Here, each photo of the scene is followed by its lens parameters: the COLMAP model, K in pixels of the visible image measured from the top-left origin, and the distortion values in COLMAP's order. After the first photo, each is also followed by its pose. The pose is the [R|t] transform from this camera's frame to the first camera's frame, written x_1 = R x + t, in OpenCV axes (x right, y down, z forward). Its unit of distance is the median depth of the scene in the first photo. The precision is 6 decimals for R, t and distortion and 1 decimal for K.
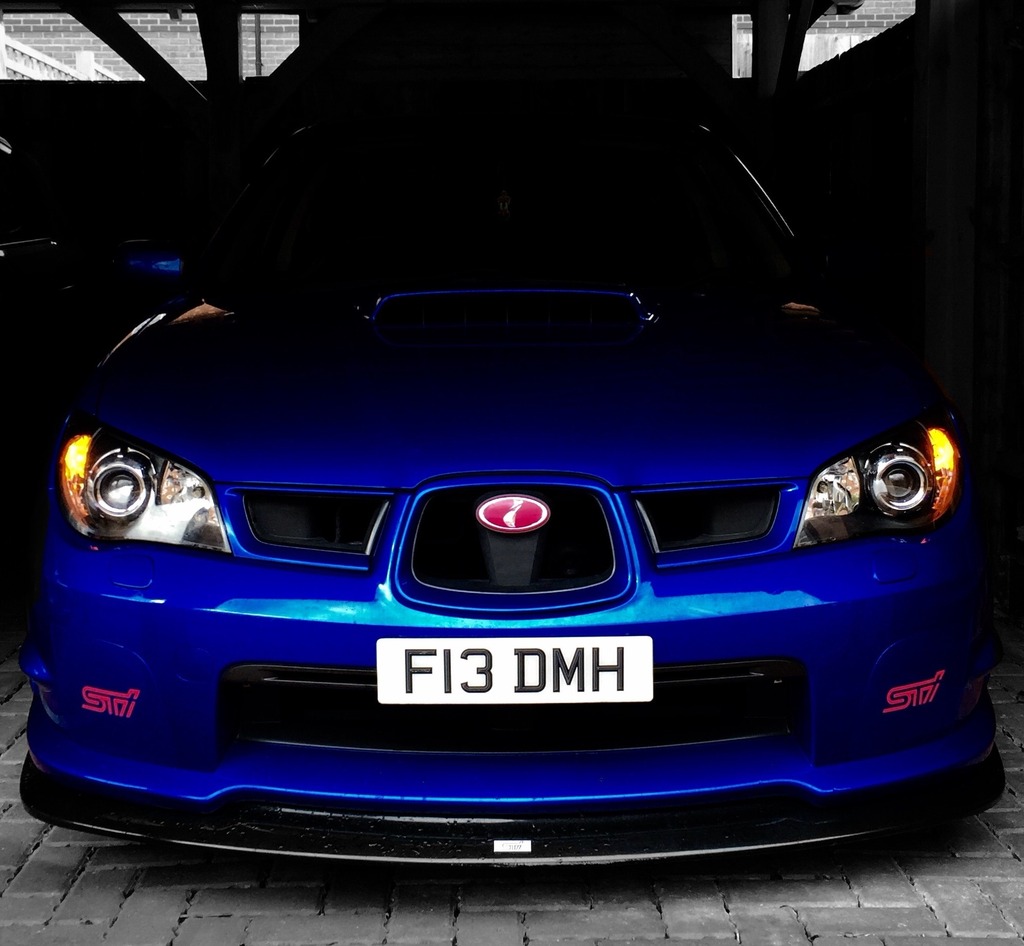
lens RADIAL K [[1545.1, 0, 506.6], [0, 1545.1, 469.6], [0, 0, 1]] dist [0.028636, 0.000000]
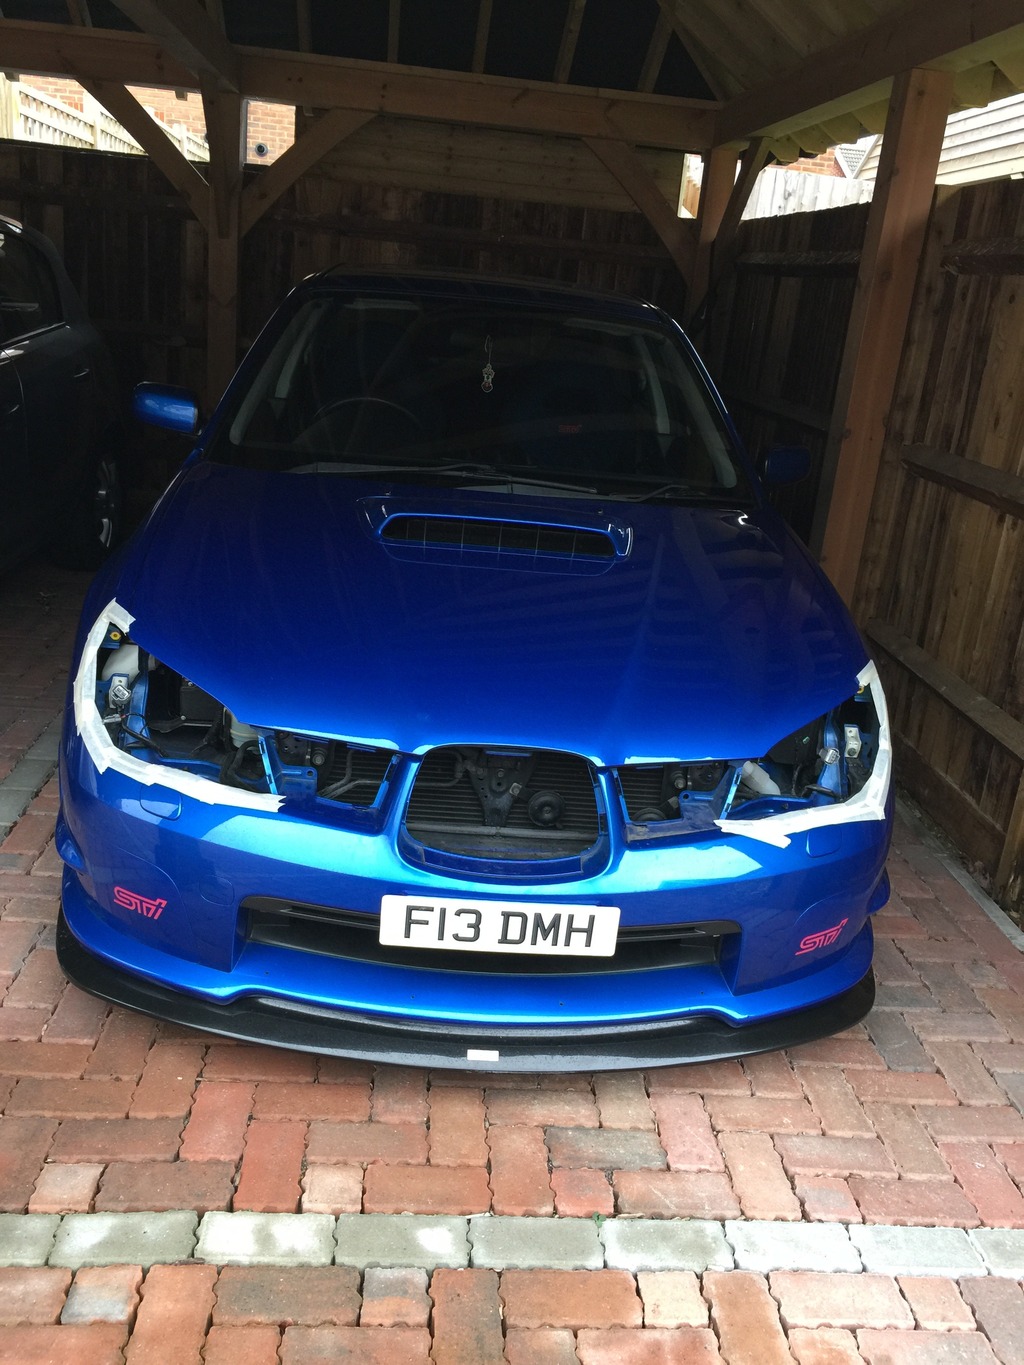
lens RADIAL K [[1178.2, 0, 505.1], [0, 1178.2, 731.2], [0, 0, 1]] dist [0.054565, -0.095796]
pose [[0.993358, 0.071936, 0.089804, -0.080701], [-0.091995, 0.965317, 0.244335, -0.227964], [-0.069113, -0.250973, 0.965524, 0.180823]]
